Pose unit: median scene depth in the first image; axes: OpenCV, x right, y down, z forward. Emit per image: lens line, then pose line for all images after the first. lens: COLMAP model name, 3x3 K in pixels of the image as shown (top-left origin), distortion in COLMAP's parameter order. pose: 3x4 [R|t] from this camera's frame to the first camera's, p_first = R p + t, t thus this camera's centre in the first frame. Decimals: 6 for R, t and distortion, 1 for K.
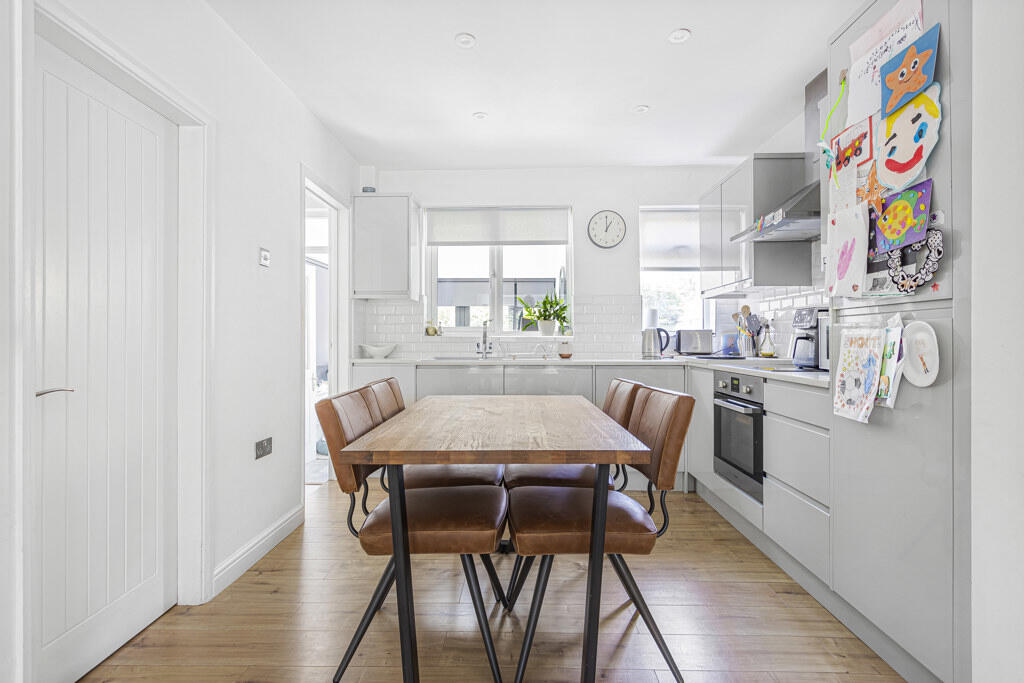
lens RADIAL K [[483.9, 0, 504.3], [0, 483.9, 338.2], [0, 0, 1]] dist [0.001545, 0.001547]
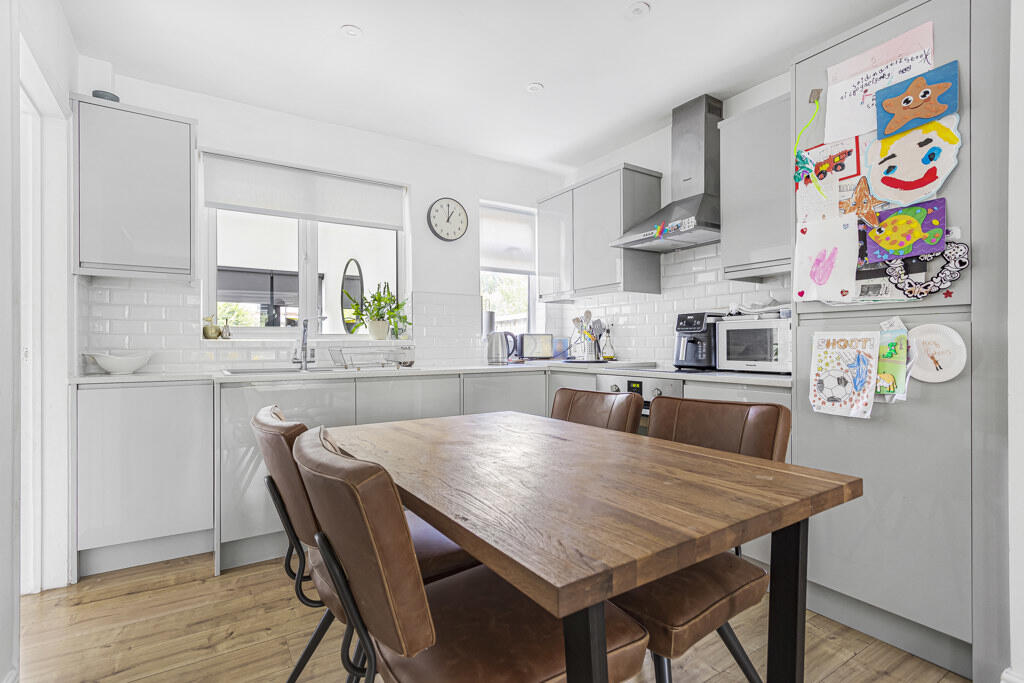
lens RADIAL K [[483.9, 0, 513.4], [0, 483.9, 345.2], [0, 0, 1]] dist [0.001545, 0.001547]
pose [[0.827547, -0.002932, 0.561389, -0.482197], [0.002020, 0.999995, 0.002246, 0.007790], [-0.561393, -0.000725, 0.827549, 0.518875]]
